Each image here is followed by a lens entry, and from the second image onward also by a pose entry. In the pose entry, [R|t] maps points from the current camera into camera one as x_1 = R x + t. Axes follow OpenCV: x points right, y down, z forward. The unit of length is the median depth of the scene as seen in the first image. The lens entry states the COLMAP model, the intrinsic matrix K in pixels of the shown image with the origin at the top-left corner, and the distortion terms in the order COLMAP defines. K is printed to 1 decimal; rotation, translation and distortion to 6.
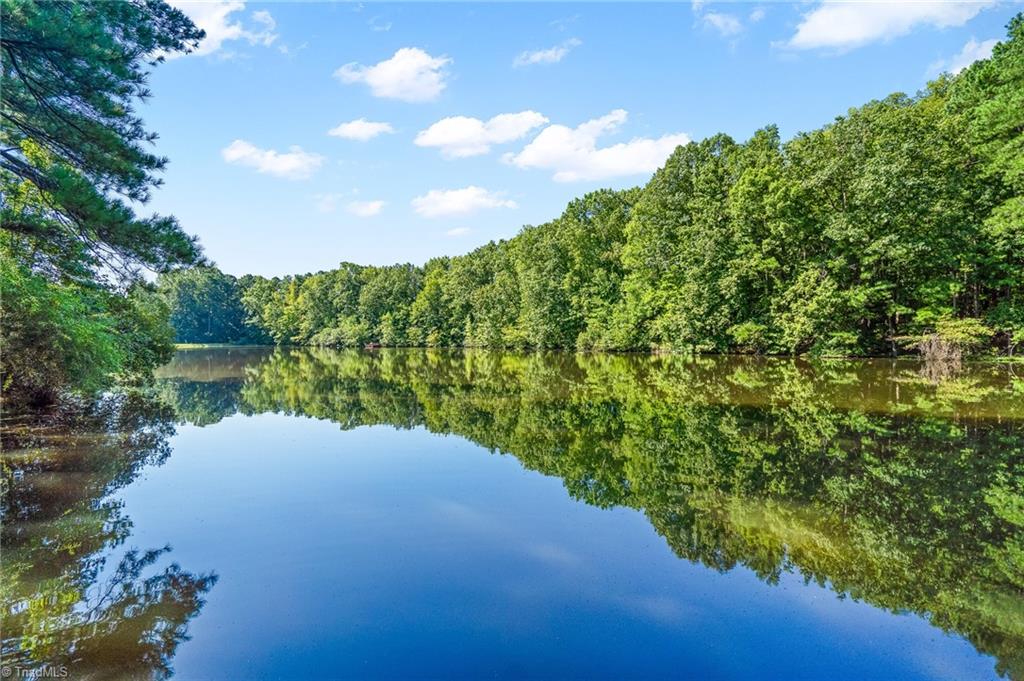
lens RADIAL K [[465.2, 0, 507.9], [0, 465.2, 338.4], [0, 0, 1]] dist [-0.004323, 0.001840]
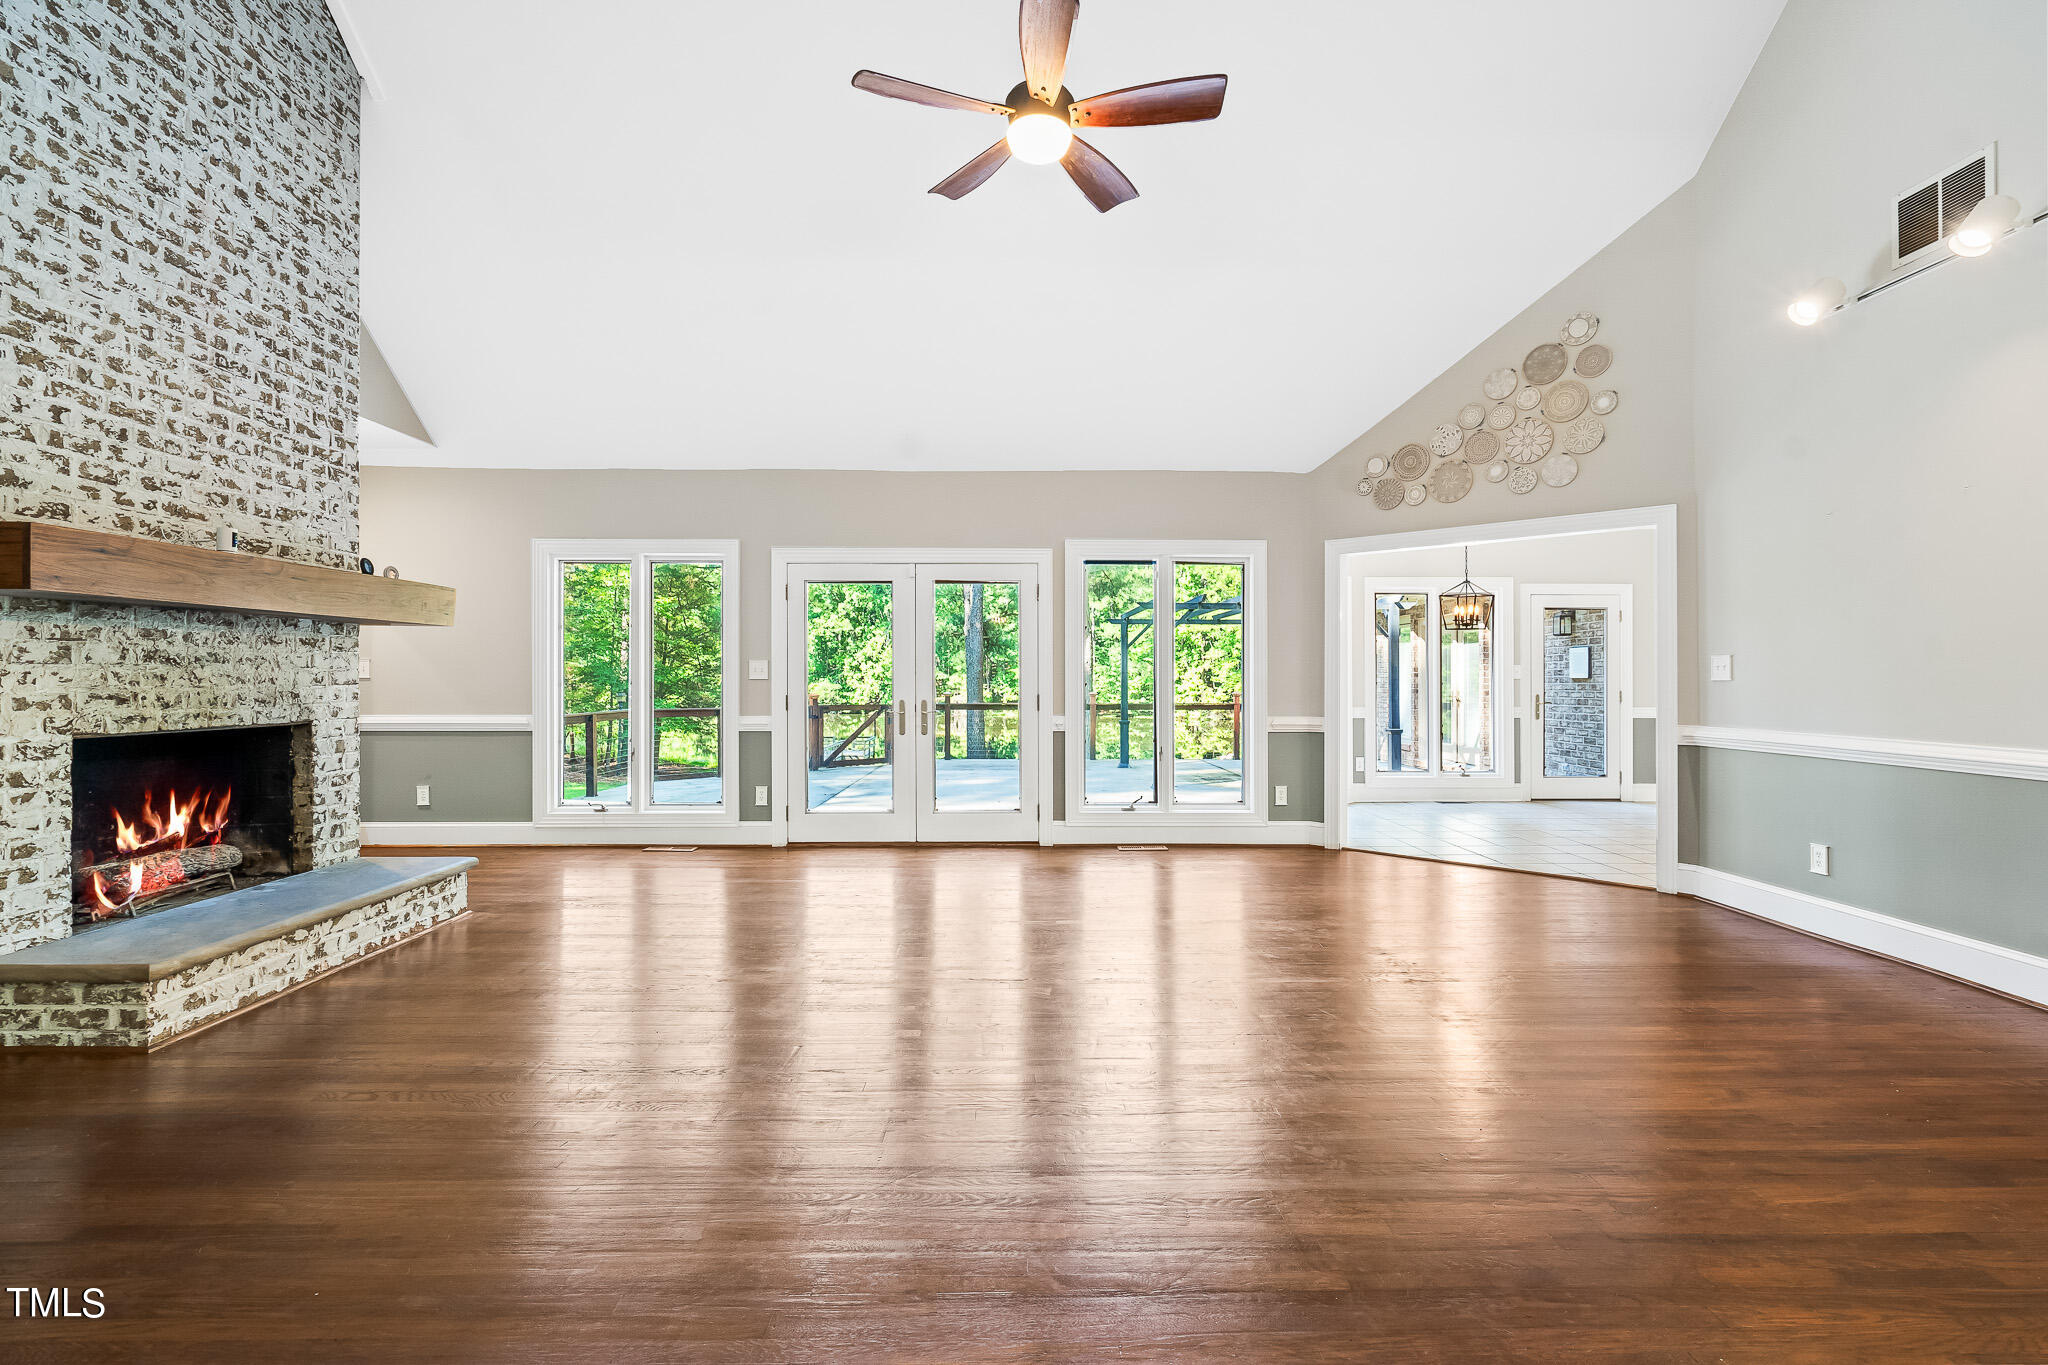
lens RADIAL K [[930.4, 0, 1021.7], [0, 930.4, 679.1], [0, 0, 1]] dist [-0.004323, 0.001840]
pose [[0.756816, 0.005252, 0.653607, -0.460200], [-0.007643, 0.999970, 0.000814, -0.042252], [-0.653584, -0.005612, 0.756834, -0.774838]]
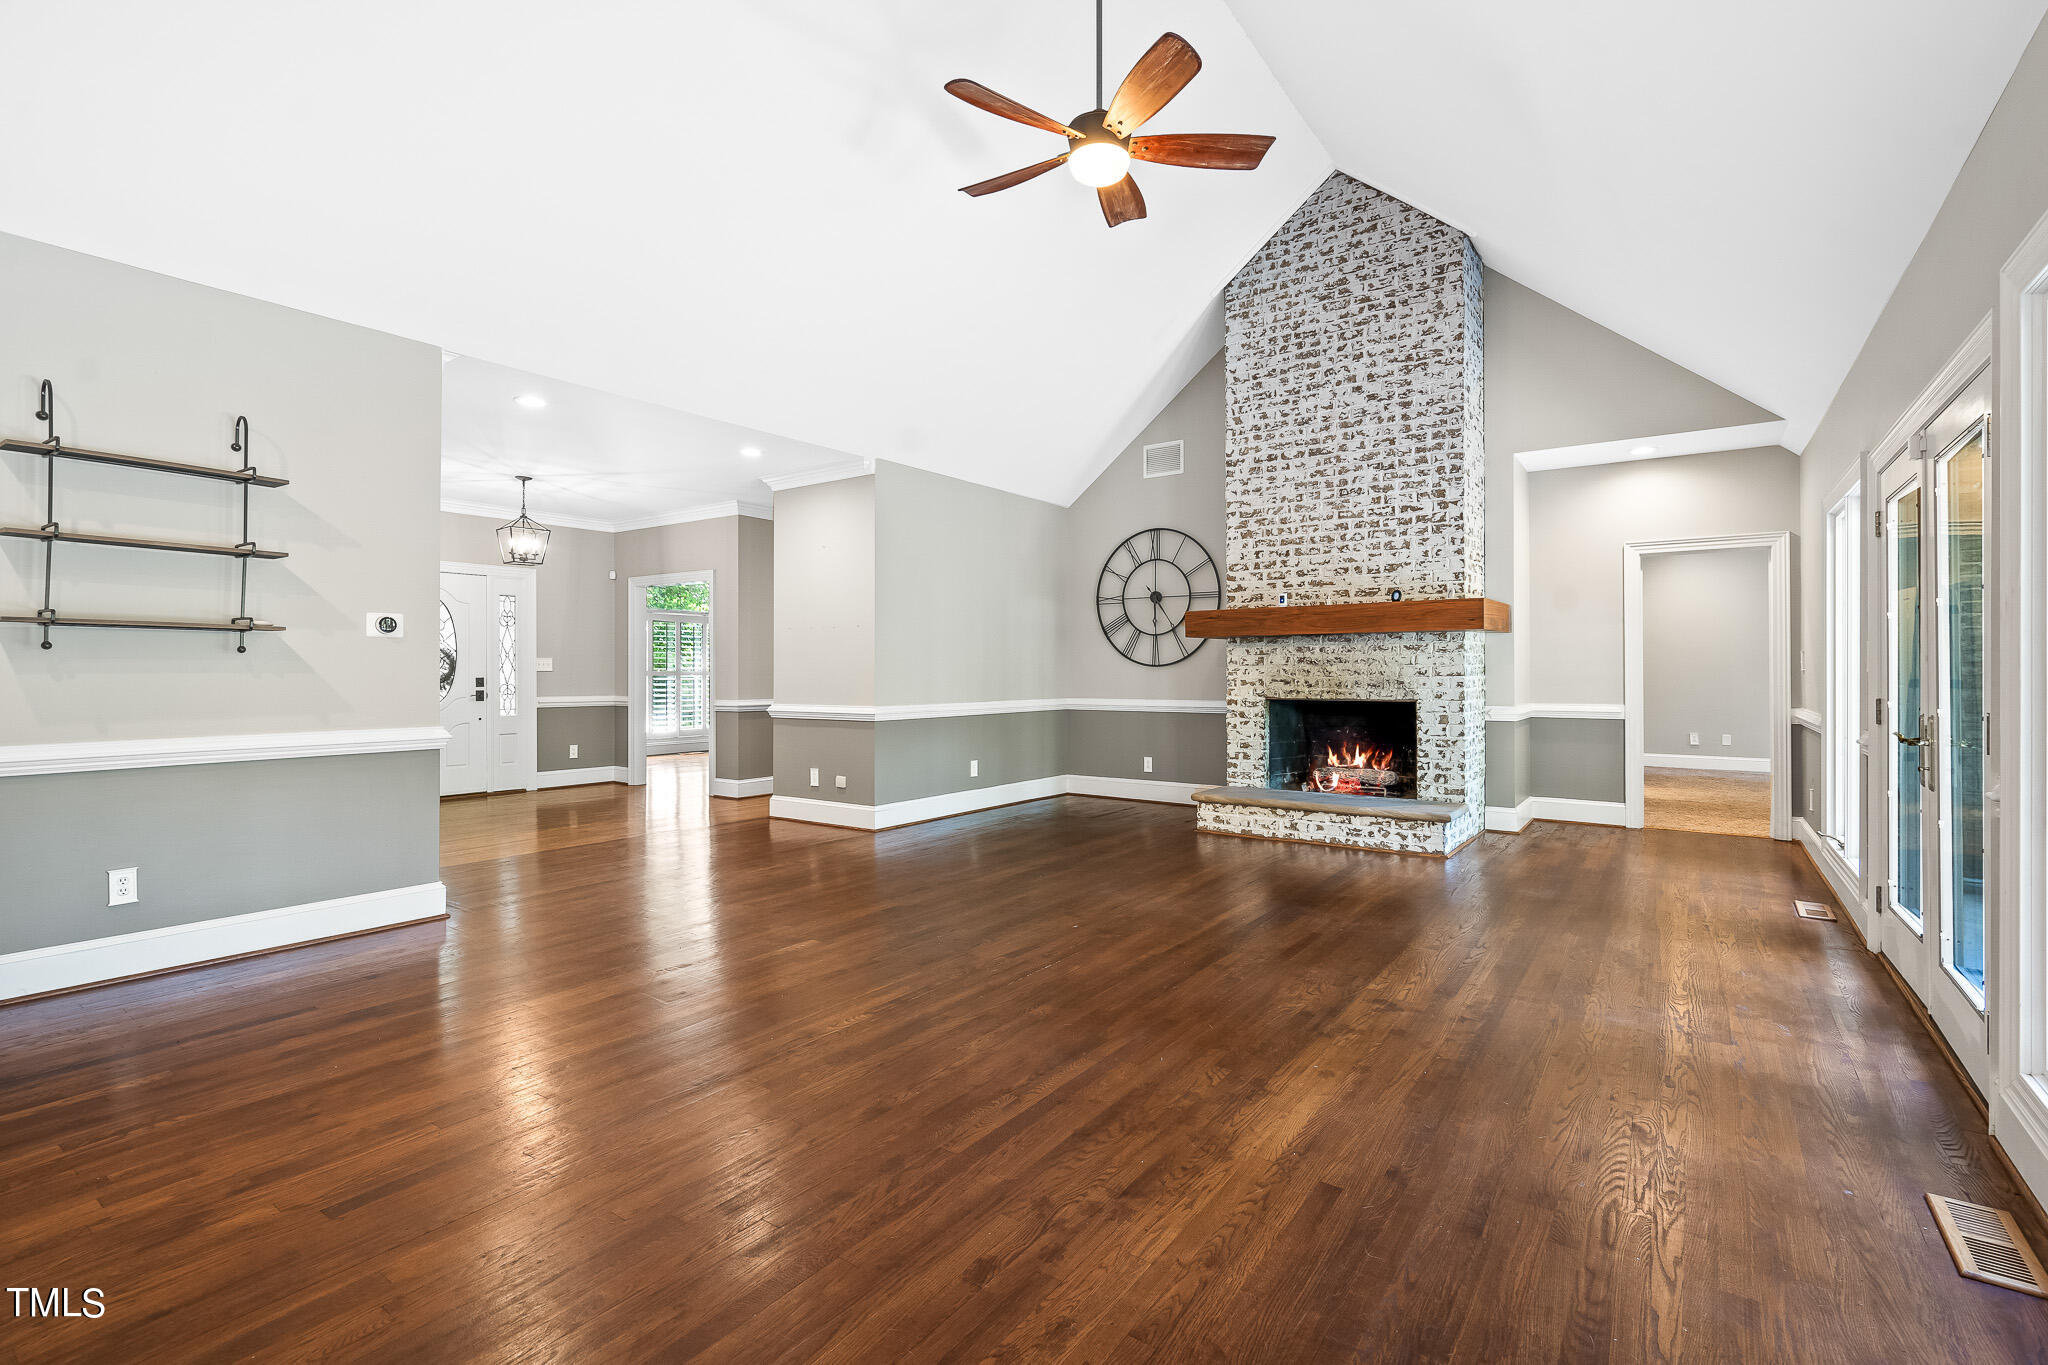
lens RADIAL K [[930.4, 0, 1031.3], [0, 930.4, 665.2], [0, 0, 1]] dist [-0.004323, 0.001840]
pose [[0.084360, -0.002100, -0.996433, -0.365321], [0.005515, 0.999983, -0.001641, -0.042580], [0.996420, -0.005357, 0.084370, -0.742930]]
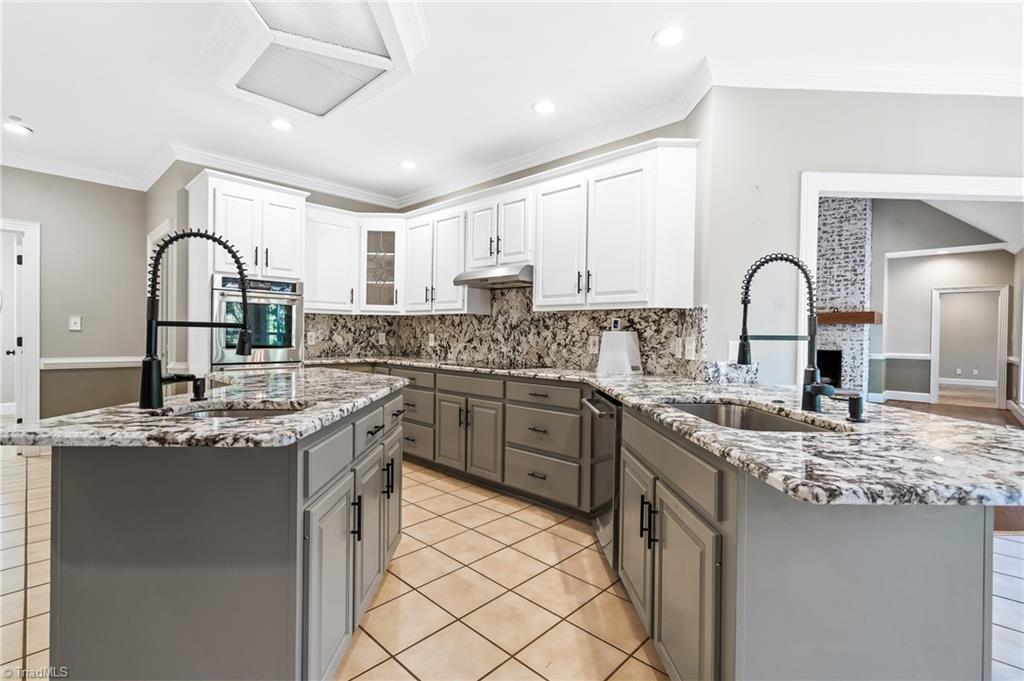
lens RADIAL K [[465.2, 0, 508.6], [0, 465.2, 339.4], [0, 0, 1]] dist [-0.004323, 0.001840]
pose [[-0.058658, 0.014596, -0.998171, -0.329488], [-0.008063, 0.999854, 0.015094, -0.042957], [0.998246, 0.008934, -0.058532, -0.776056]]
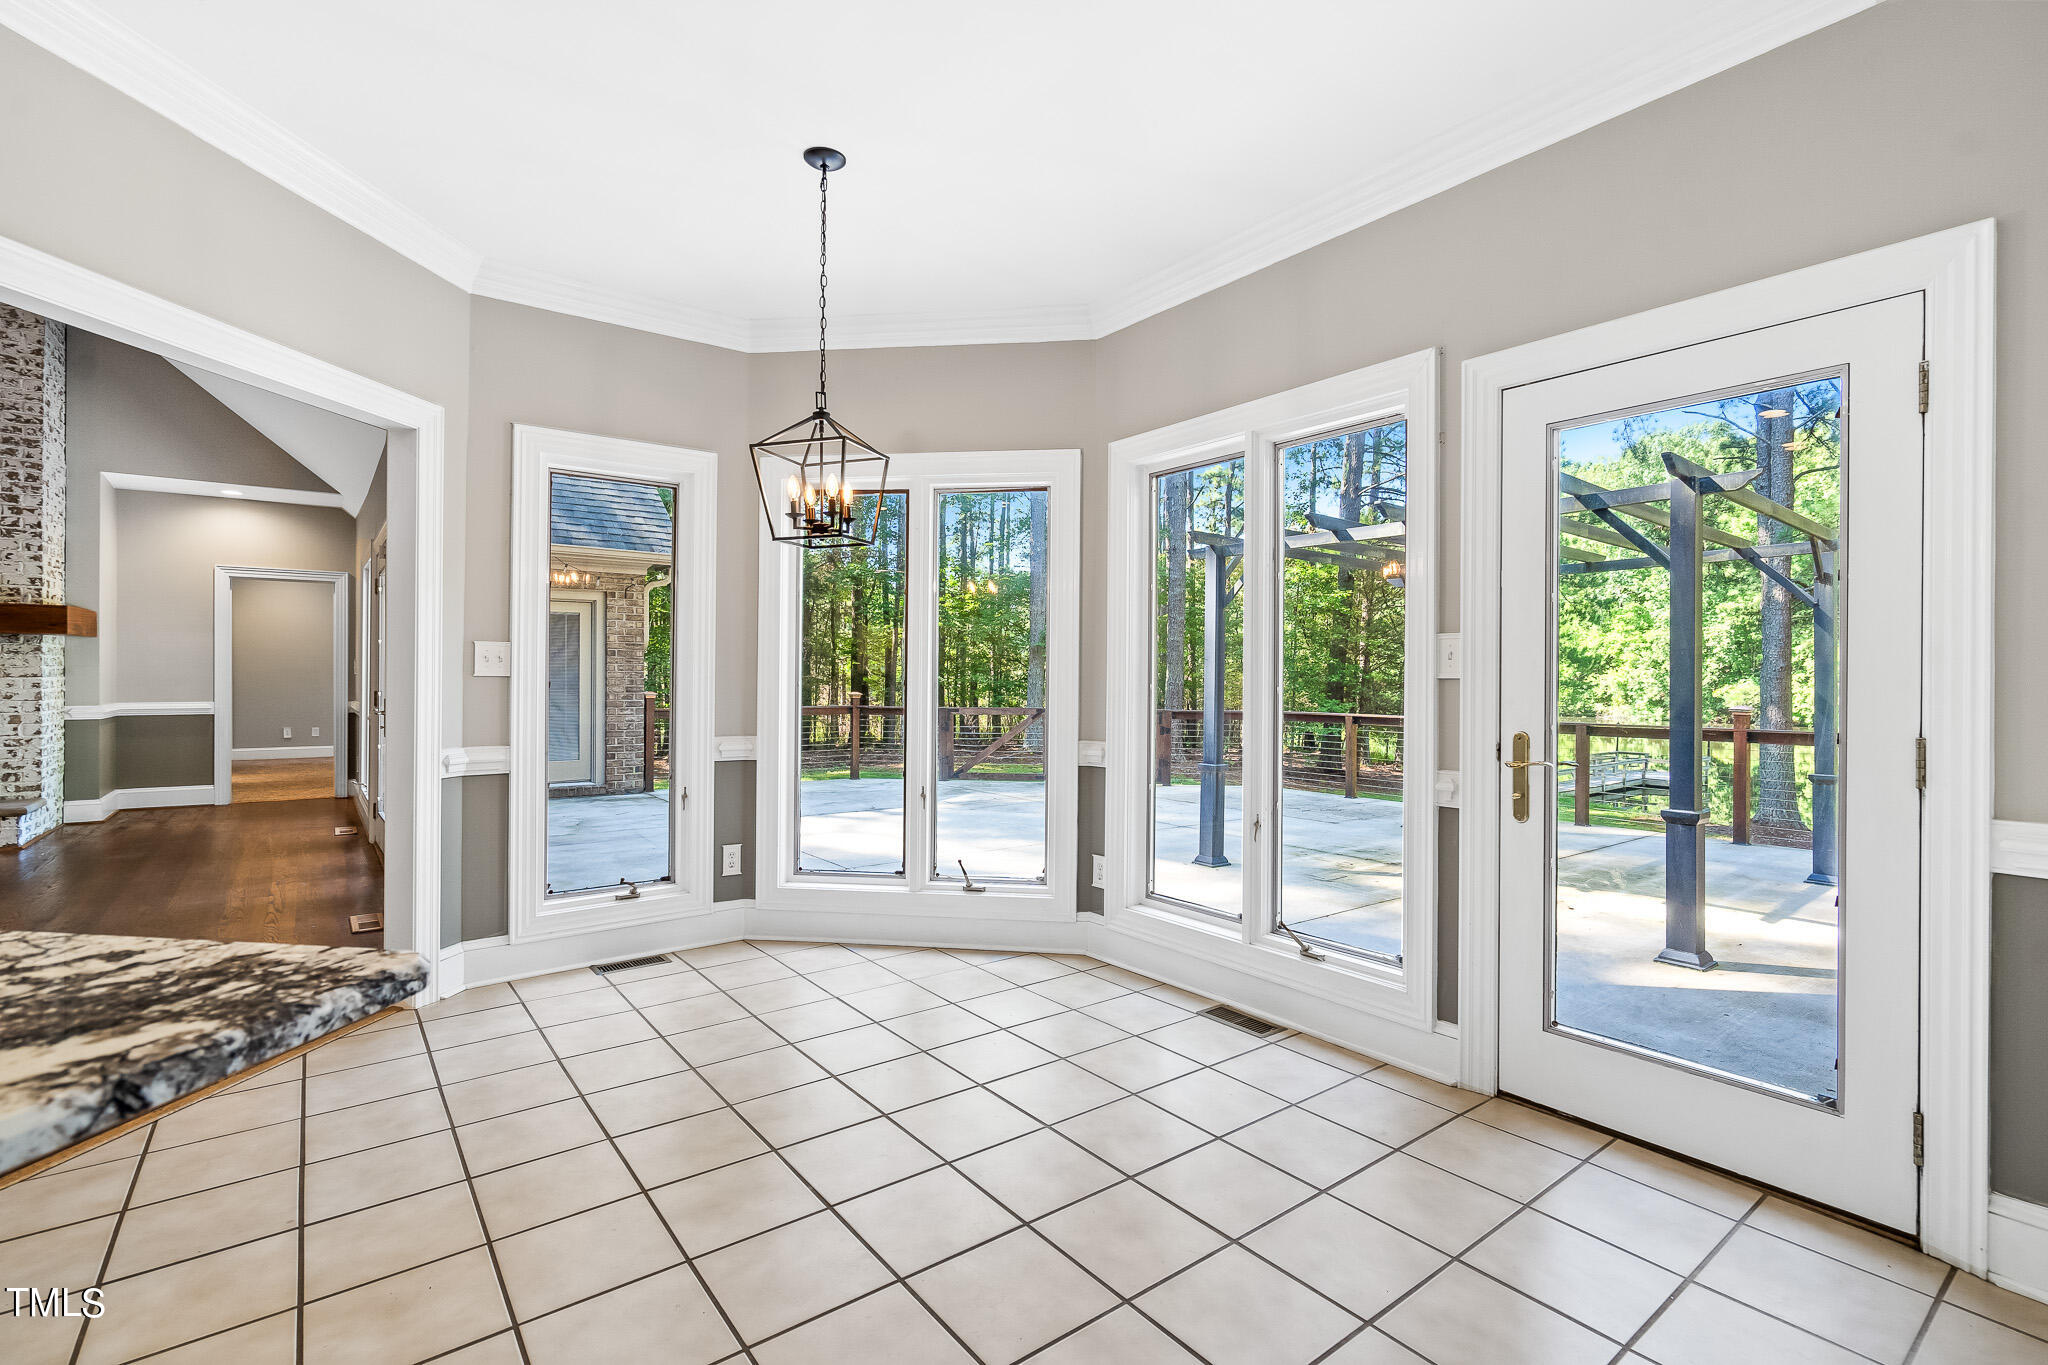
lens RADIAL K [[930.4, 0, 1012.2], [0, 930.4, 678.7], [0, 0, 1]] dist [-0.004323, 0.001840]
pose [[0.976091, 0.009757, -0.217145, -0.334094], [-0.008289, 0.999936, 0.007670, -0.042843], [0.217206, -0.005687, 0.976109, -0.764601]]
